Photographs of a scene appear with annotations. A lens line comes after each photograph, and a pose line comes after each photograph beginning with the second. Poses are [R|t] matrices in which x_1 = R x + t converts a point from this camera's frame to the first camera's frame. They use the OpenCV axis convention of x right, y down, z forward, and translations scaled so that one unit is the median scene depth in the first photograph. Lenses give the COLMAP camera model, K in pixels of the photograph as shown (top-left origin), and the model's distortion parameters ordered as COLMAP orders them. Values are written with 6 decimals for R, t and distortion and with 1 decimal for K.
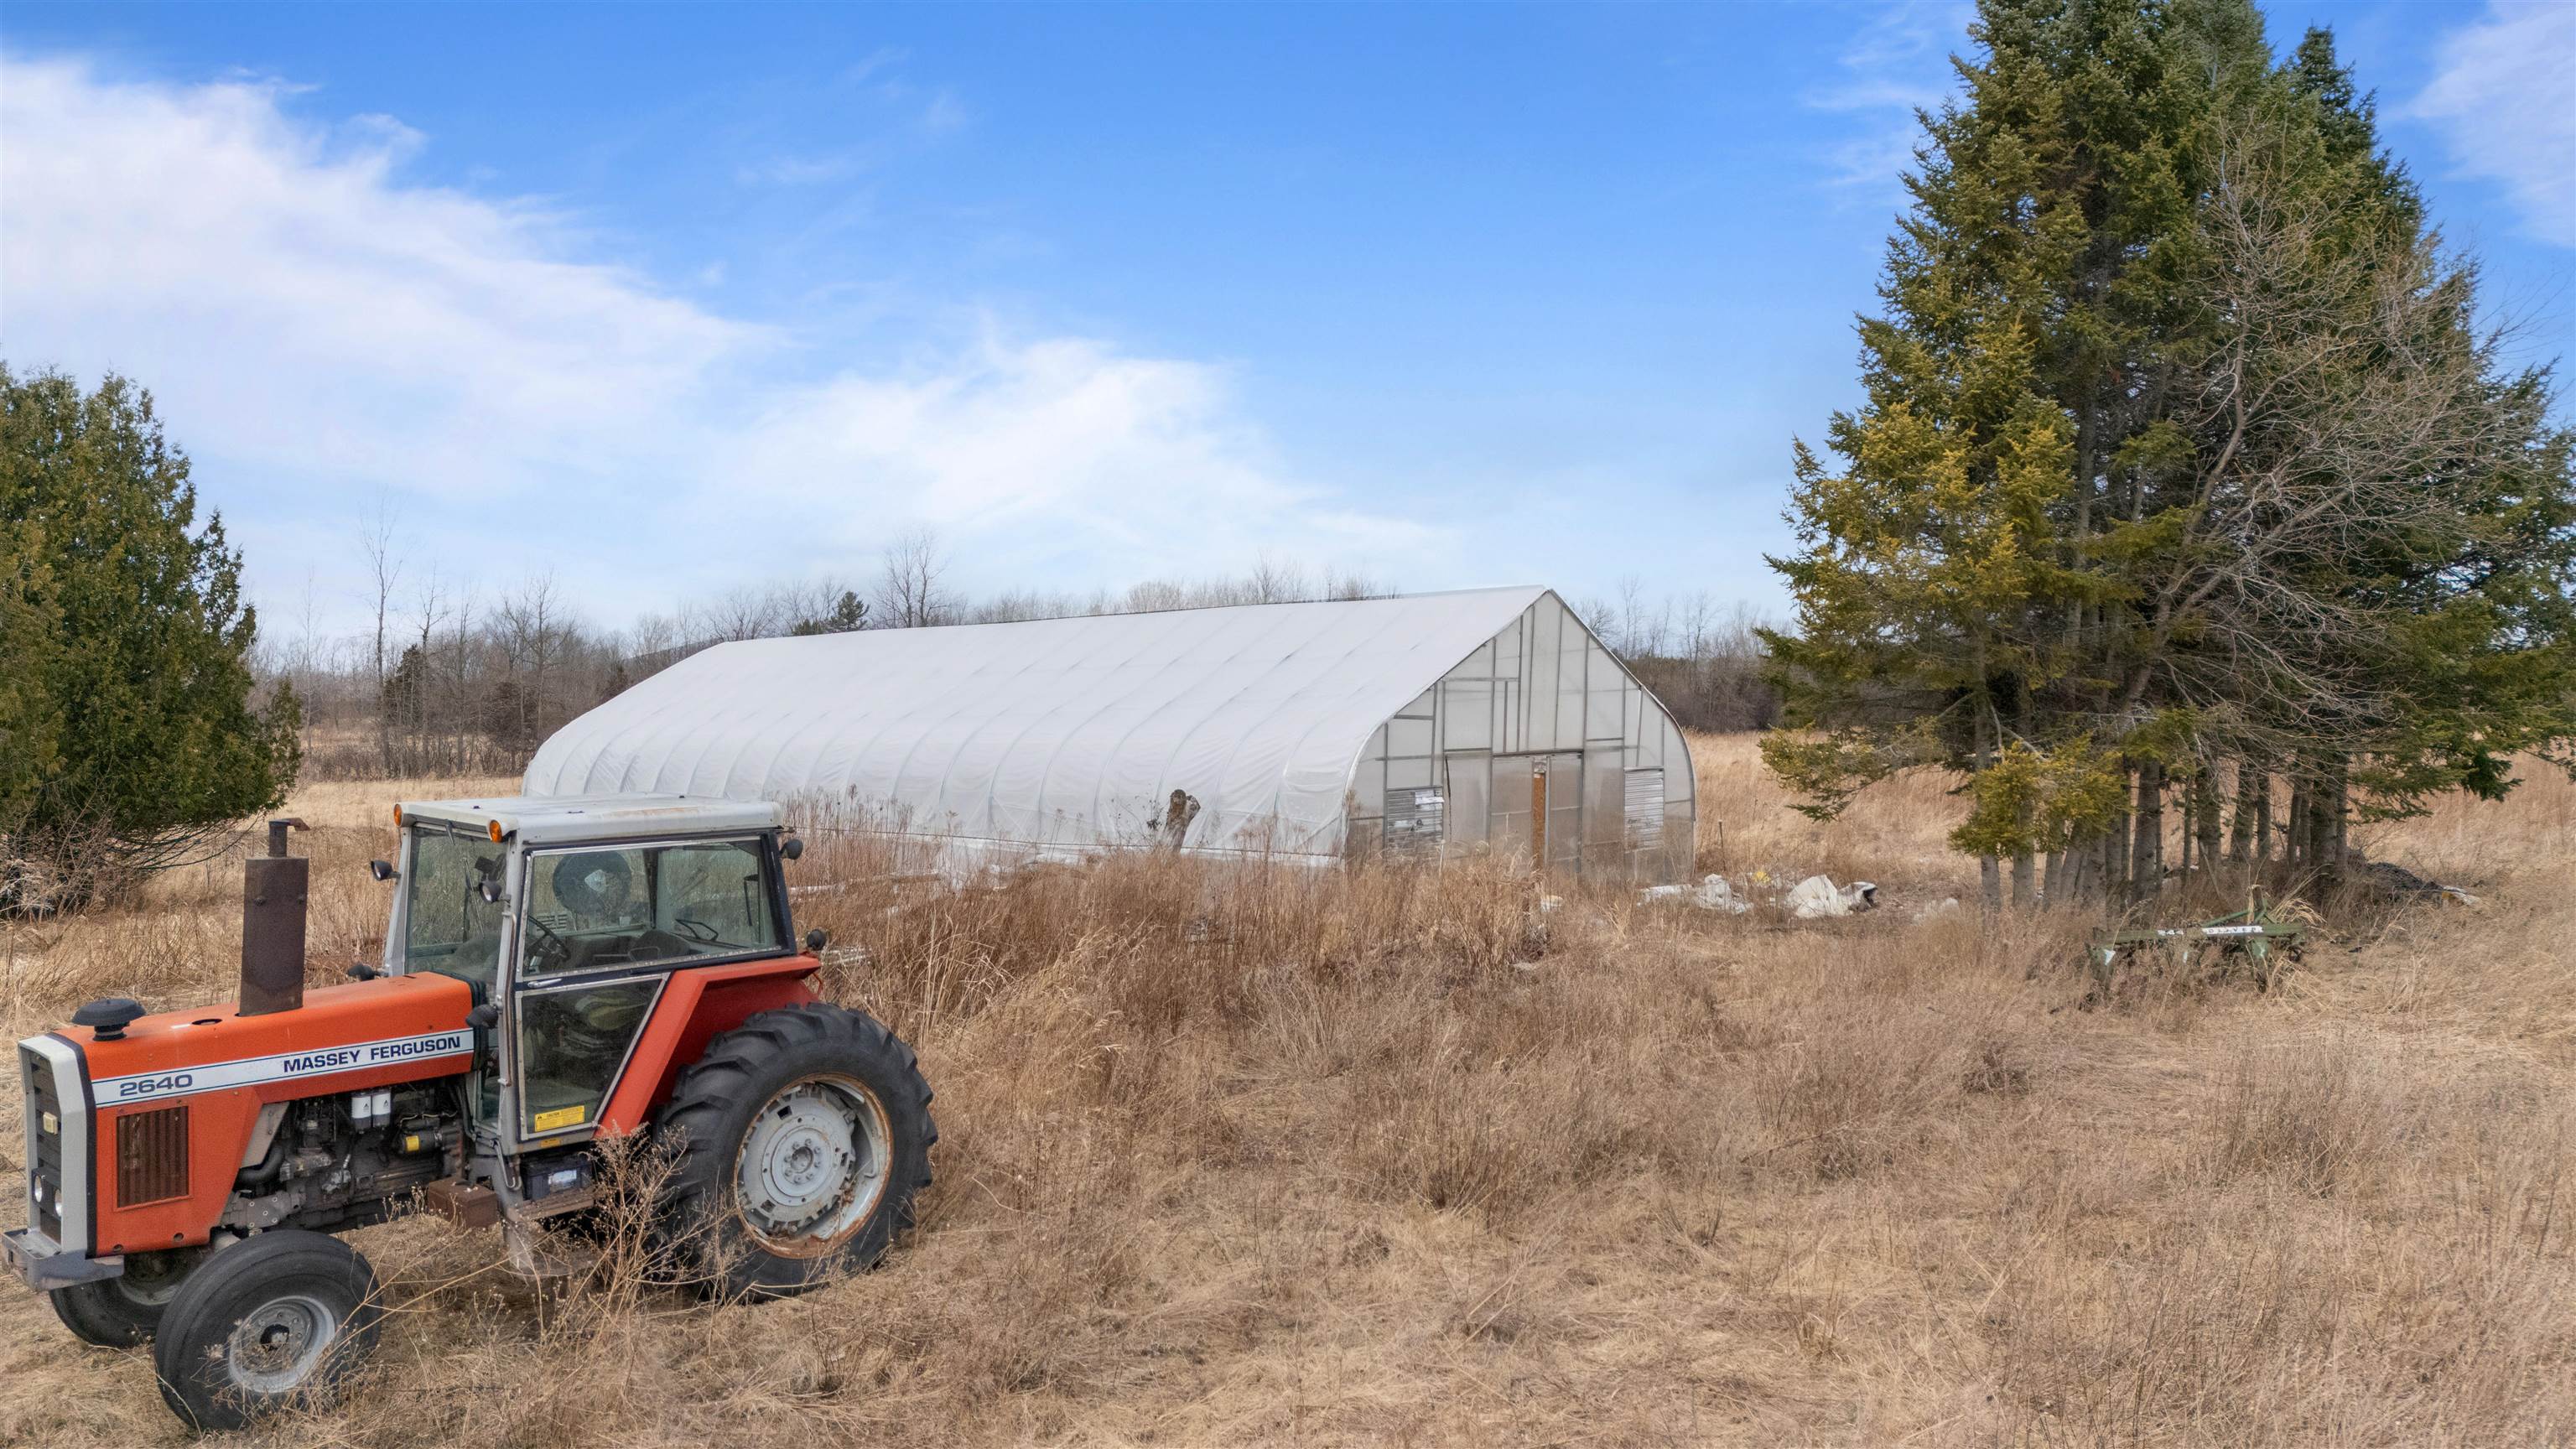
lens RADIAL K [[1888.4, 0, 1278.0], [0, 1888.4, 728.3], [0, 0, 1]] dist [0.123380, -0.167638]
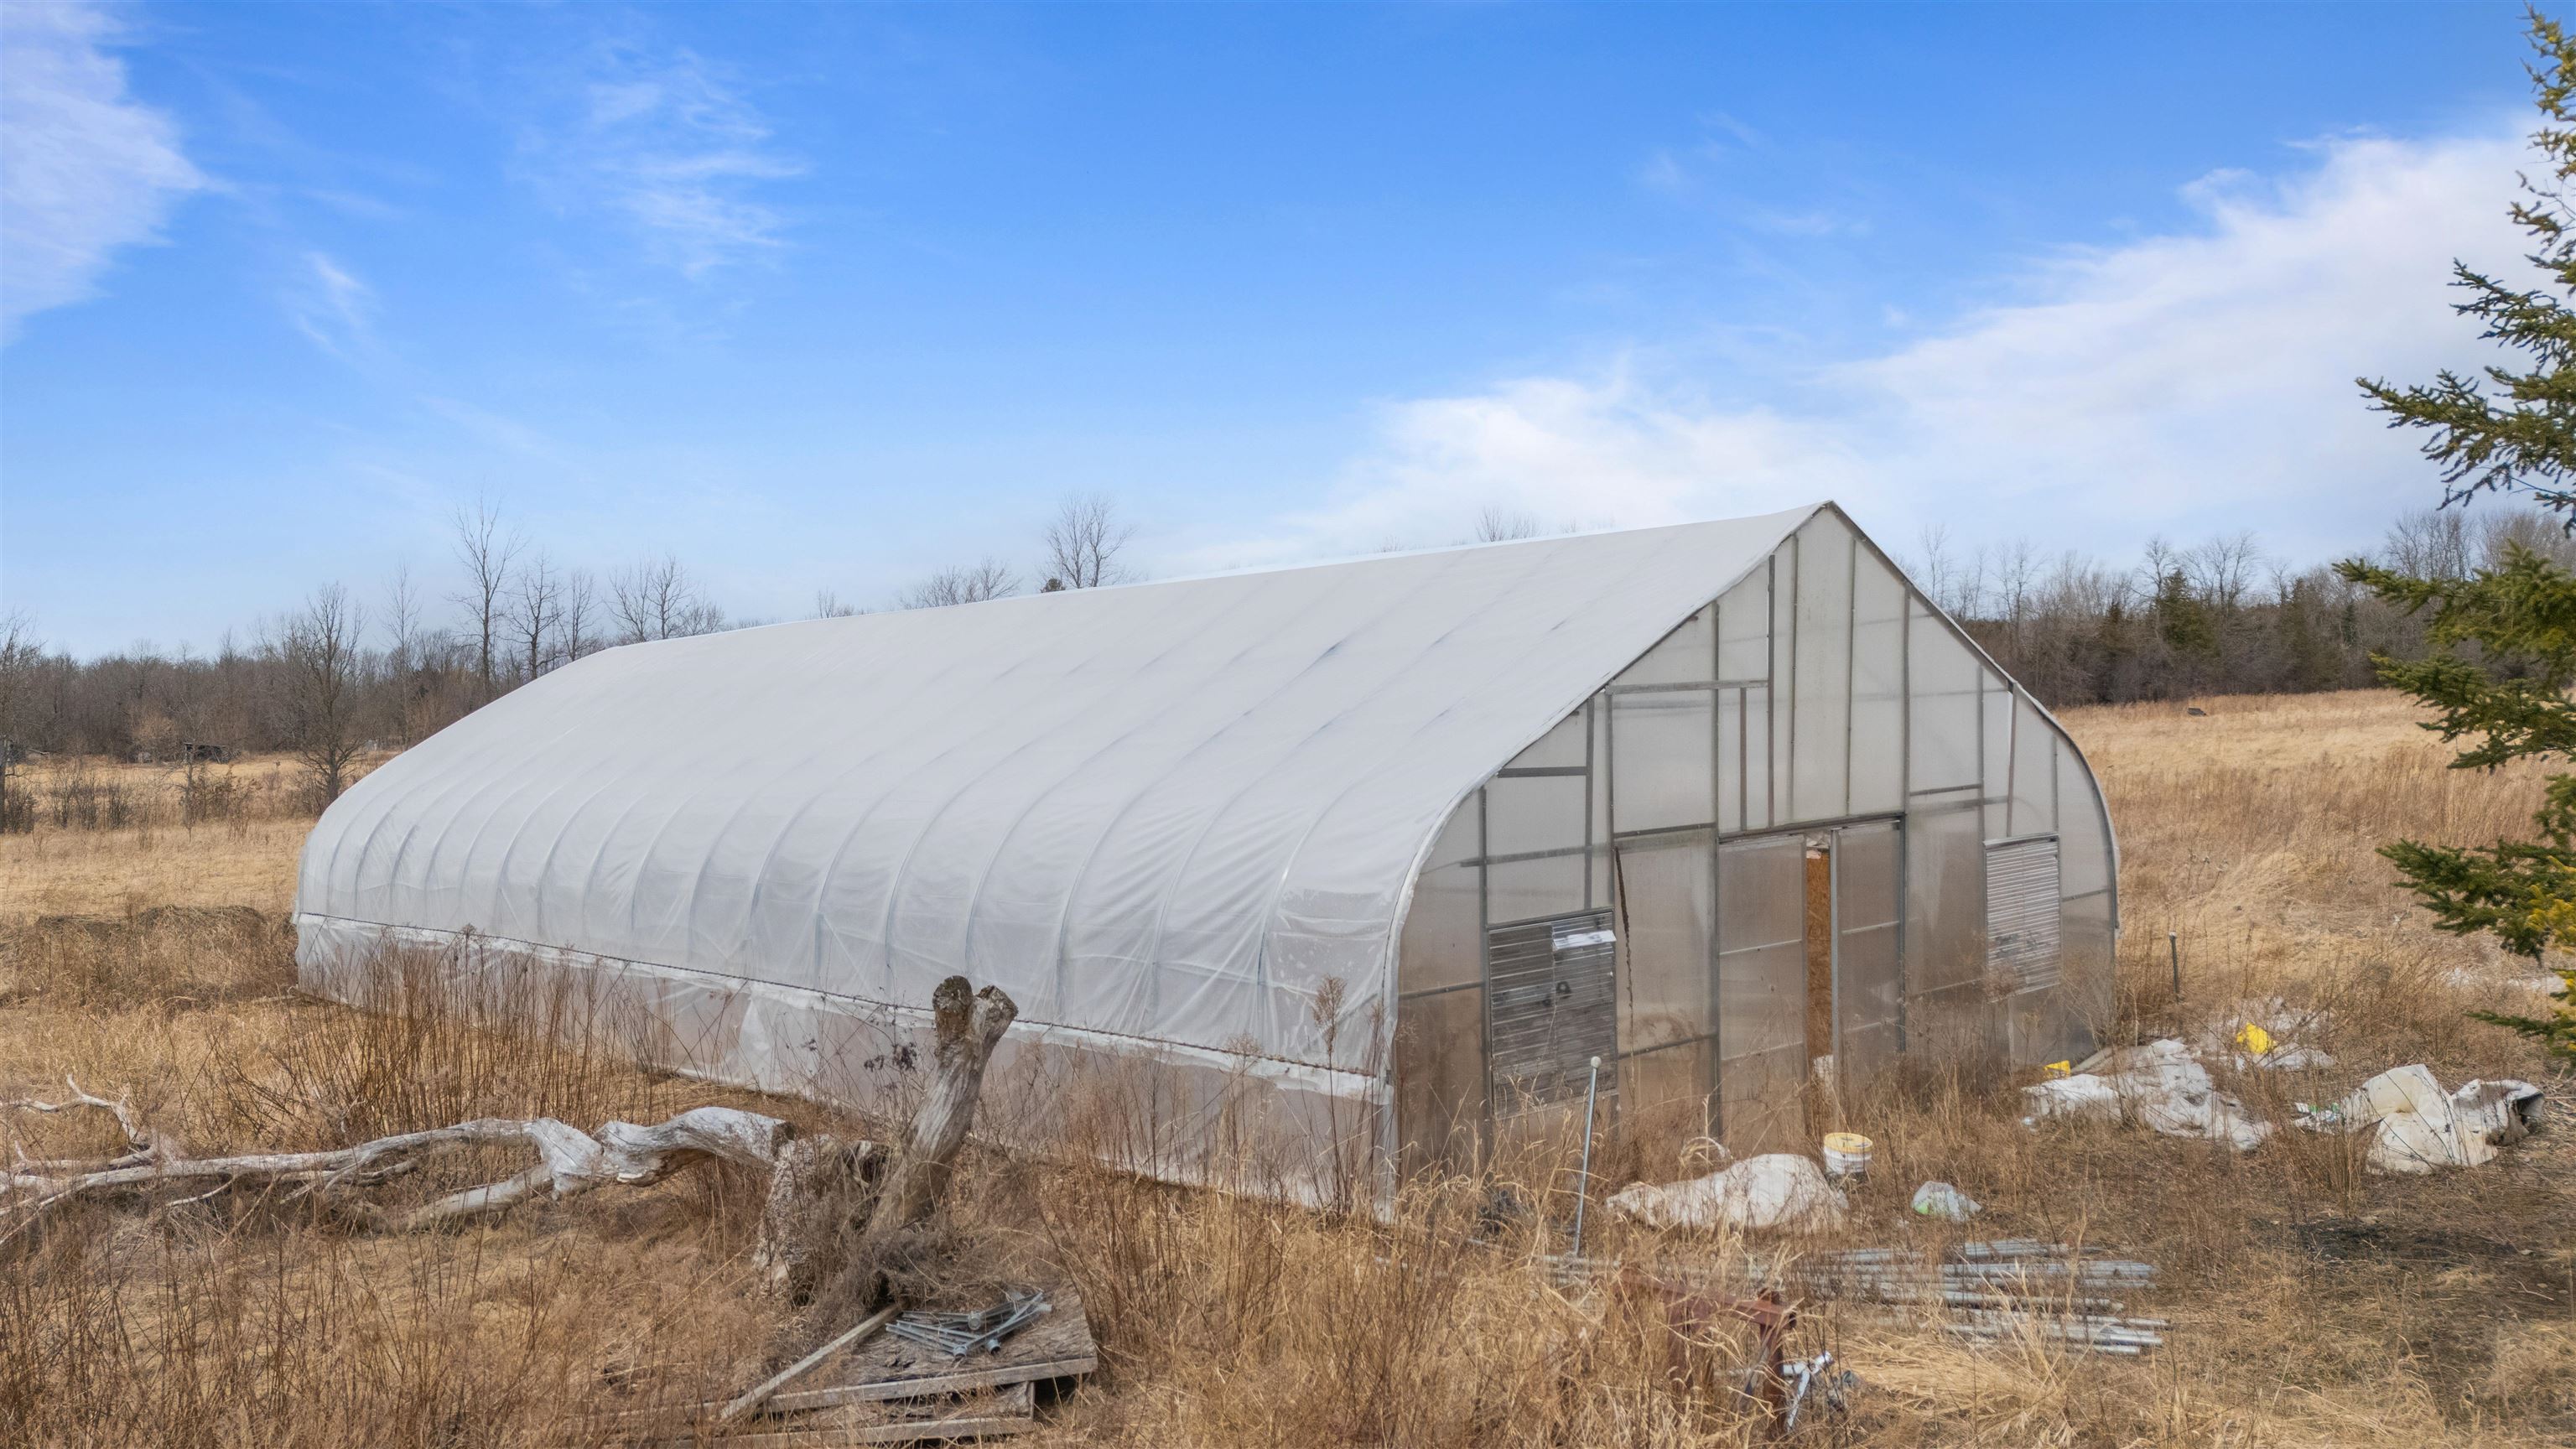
lens RADIAL K [[2088.1, 0, 1288.0], [0, 2088.1, 724.5], [0, 0, 1]] dist [0.101499, -0.105845]
pose [[0.993090, -0.026750, -0.114266, 0.062892], [0.027210, 0.999627, 0.002466, -0.019214], [0.114157, -0.005558, 0.993447, 0.425401]]
